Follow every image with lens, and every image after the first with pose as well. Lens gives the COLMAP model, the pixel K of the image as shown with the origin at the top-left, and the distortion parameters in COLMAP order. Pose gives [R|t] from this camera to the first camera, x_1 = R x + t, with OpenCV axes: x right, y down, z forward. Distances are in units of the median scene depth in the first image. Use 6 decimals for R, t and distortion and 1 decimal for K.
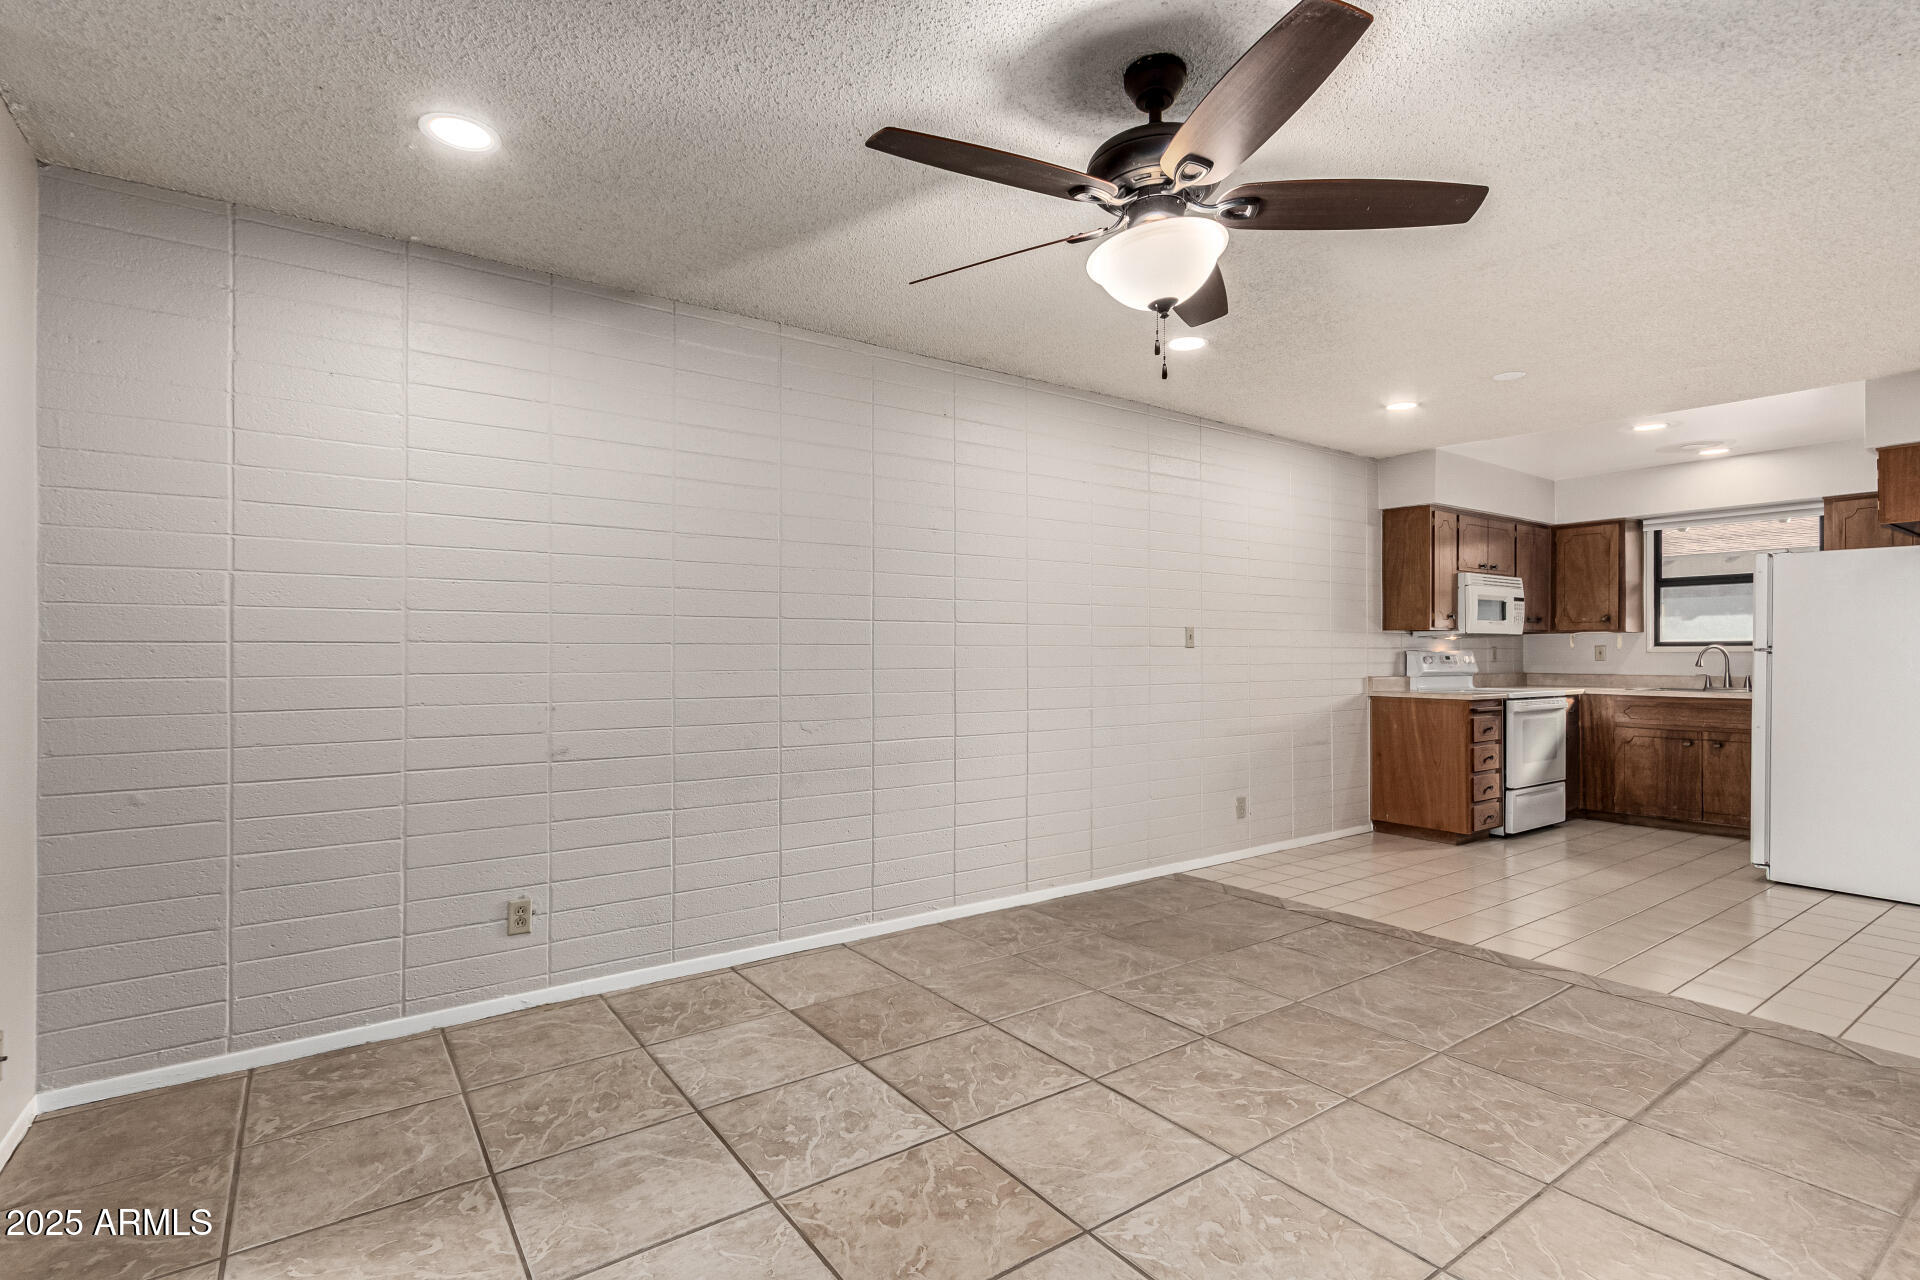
lens RADIAL K [[892.2, 0, 942.4], [0, 892.2, 642.9], [0, 0, 1]] dist [0.003412, 0.000908]
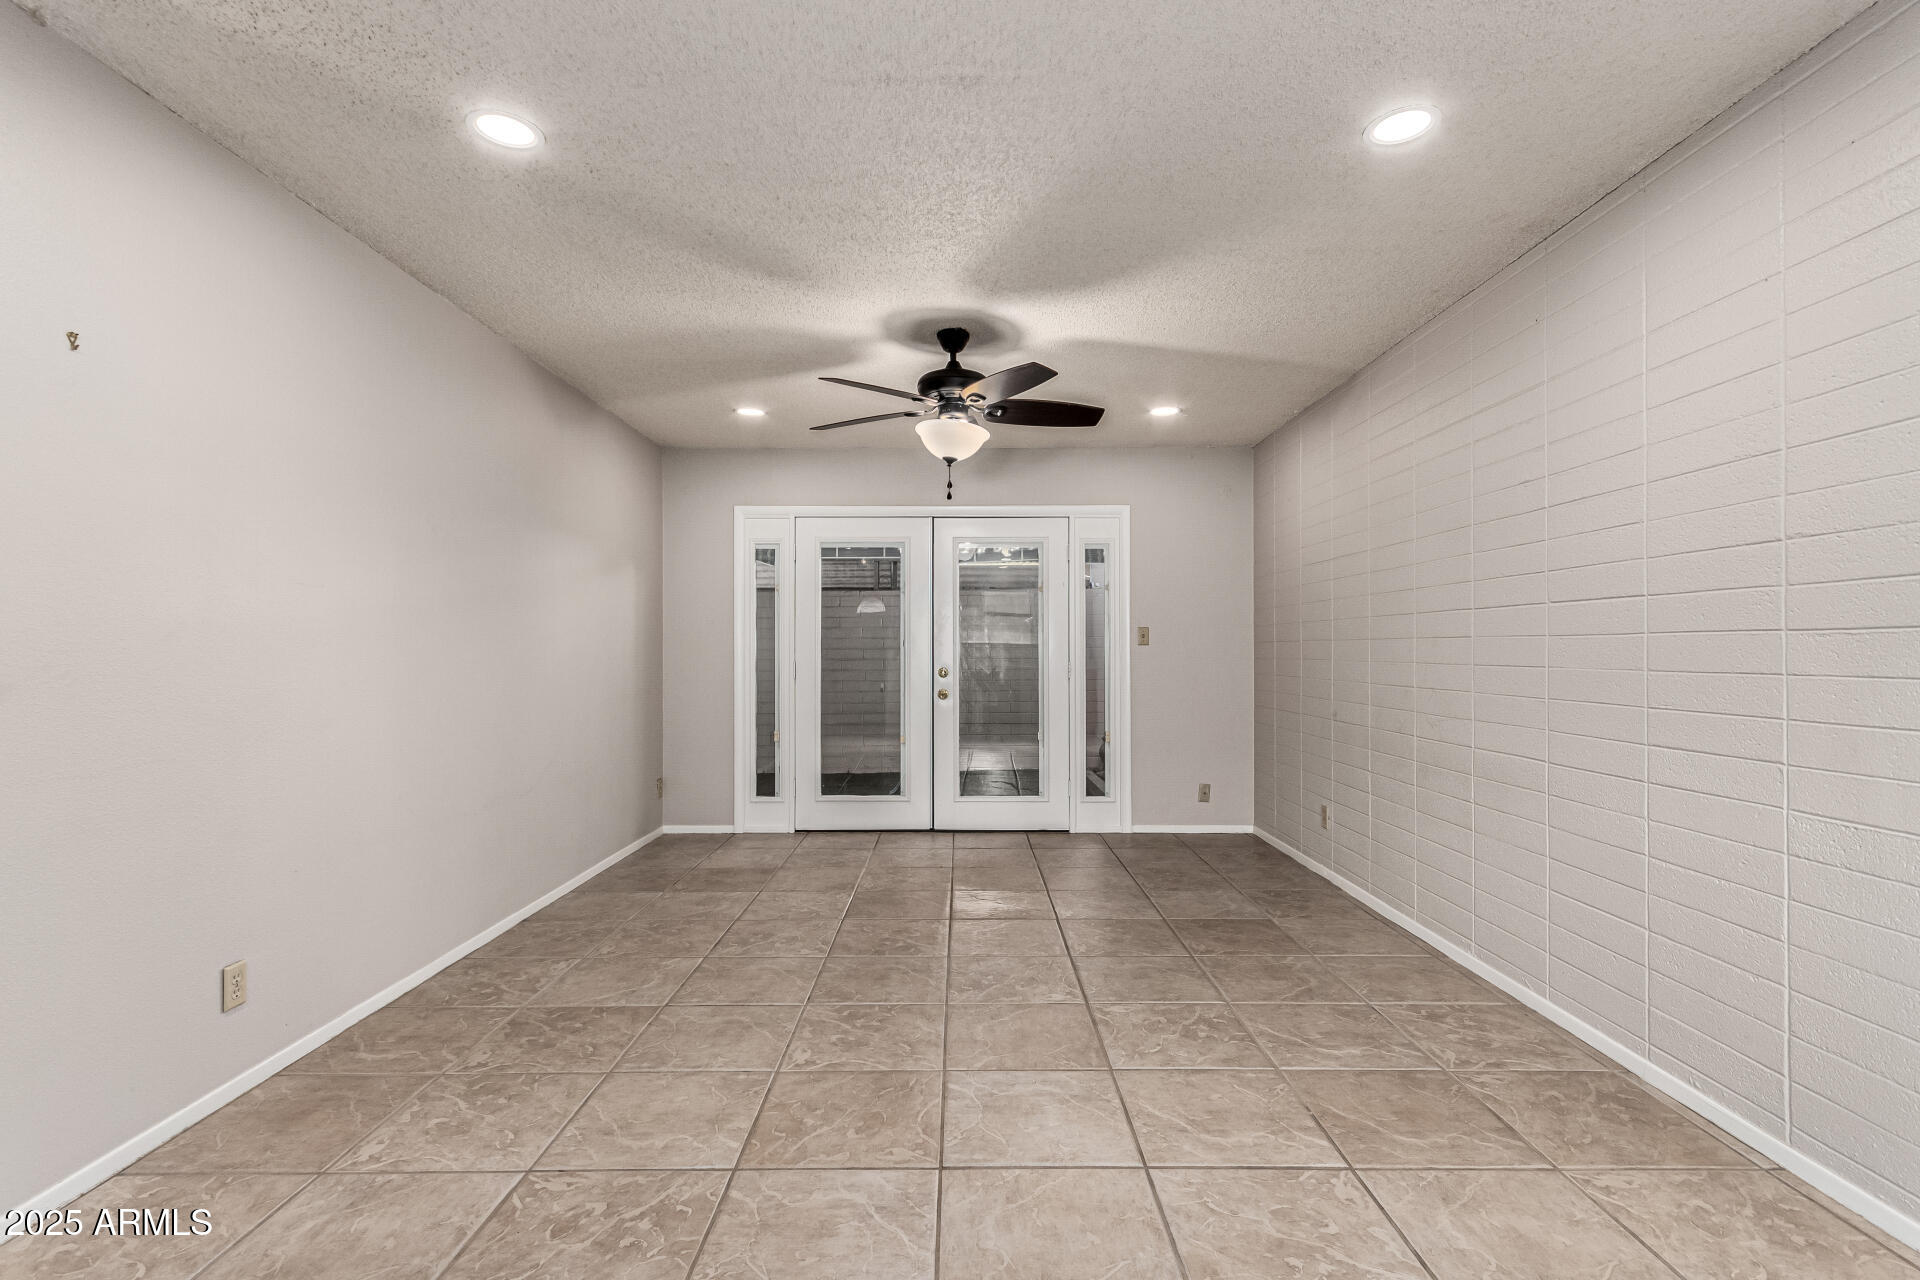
lens RADIAL K [[892.2, 0, 968.6], [0, 892.2, 641.2], [0, 0, 1]] dist [0.003412, 0.000908]
pose [[-0.558932, -0.005921, -0.829192, 1.359050], [0.013224, 0.999784, -0.016052, 0.019636], [0.829108, -0.019937, -0.558733, 1.593025]]
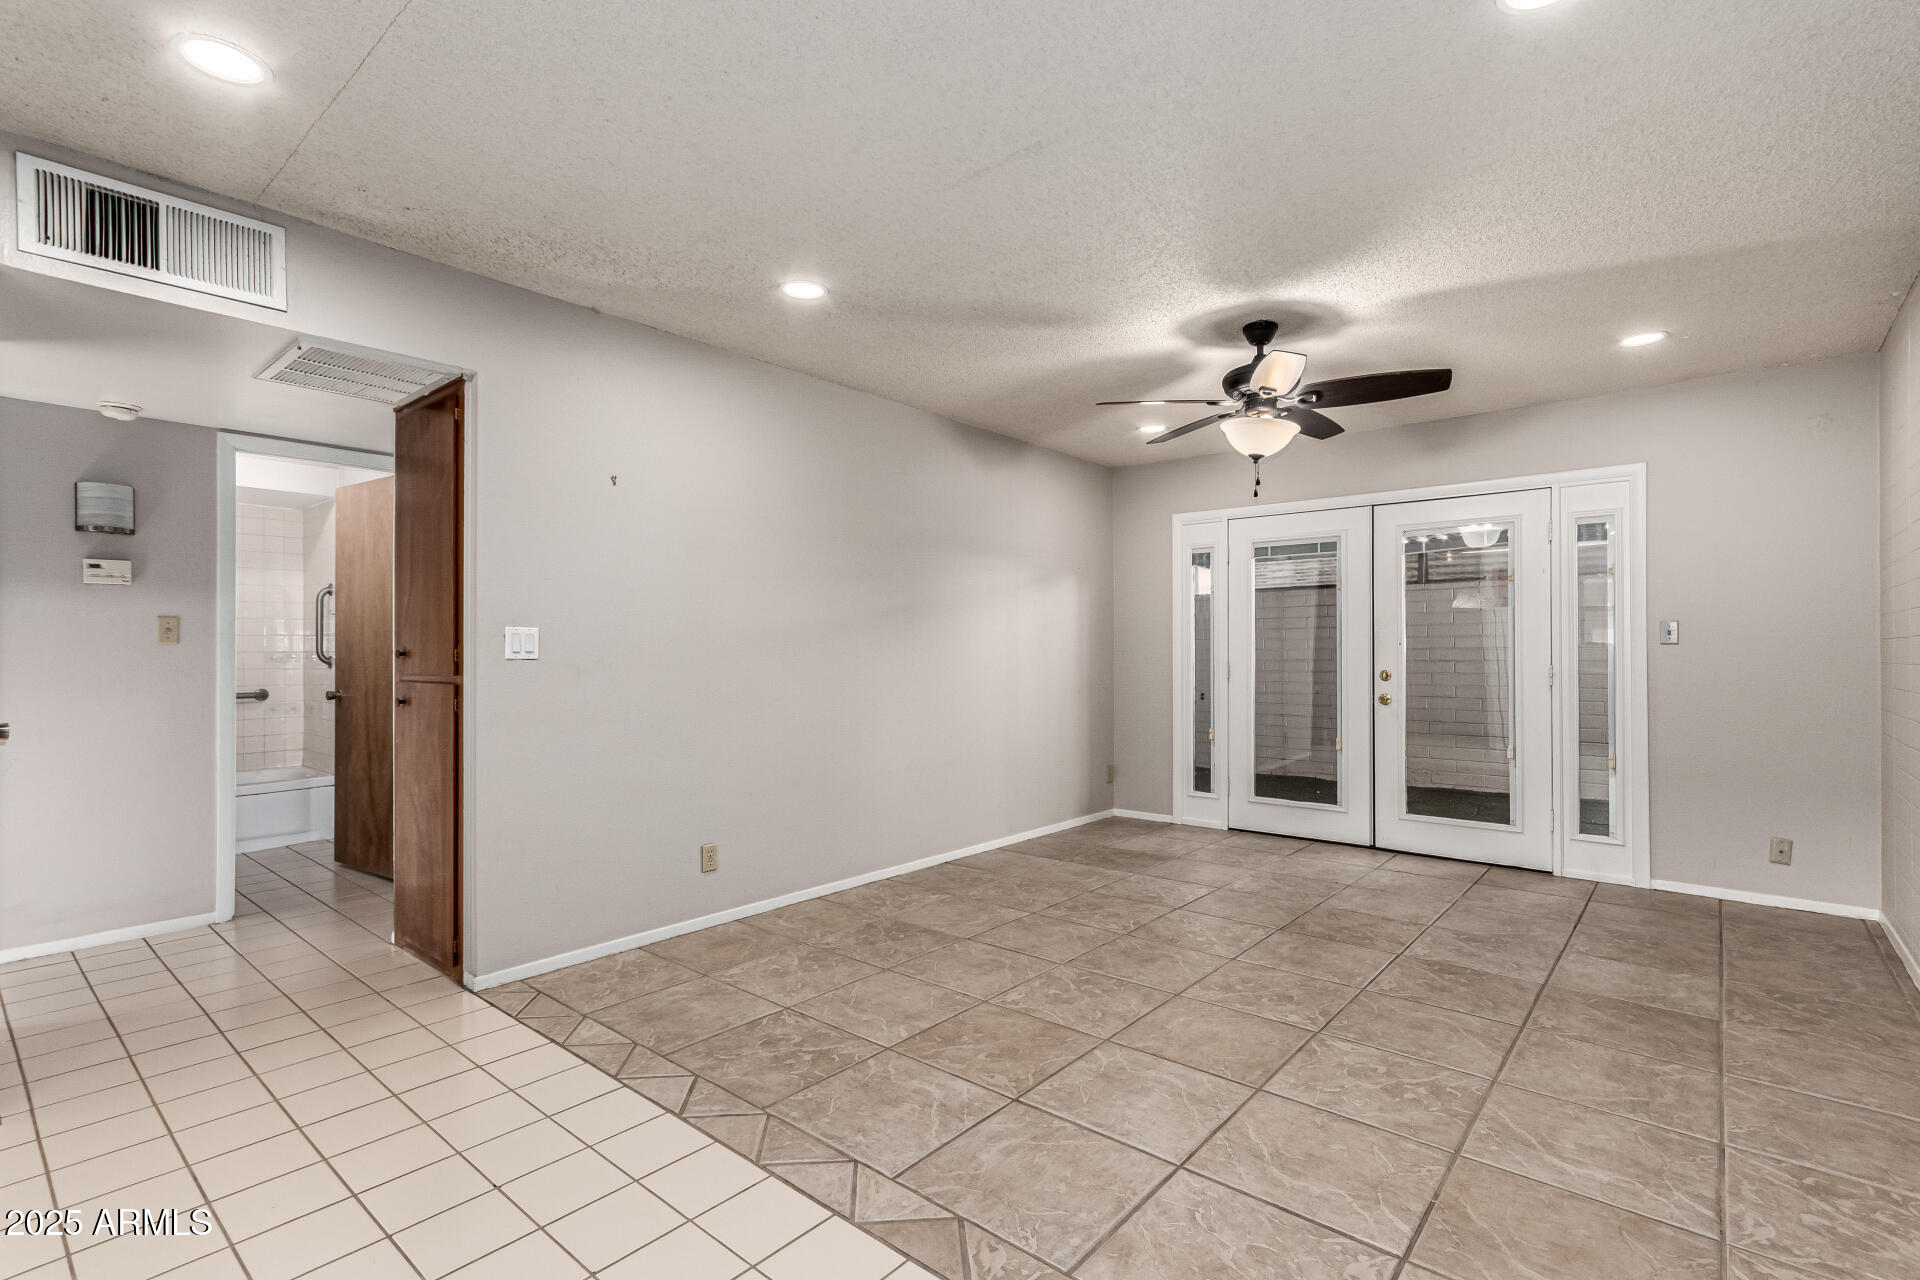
lens RADIAL K [[892.2, 0, 952.0], [0, 892.2, 646.8], [0, 0, 1]] dist [0.003412, 0.000908]
pose [[-0.964925, 0.001809, -0.262518, 1.018984], [0.006467, 0.999837, -0.016881, 0.023565], [0.262445, -0.017987, -0.964779, 1.993467]]
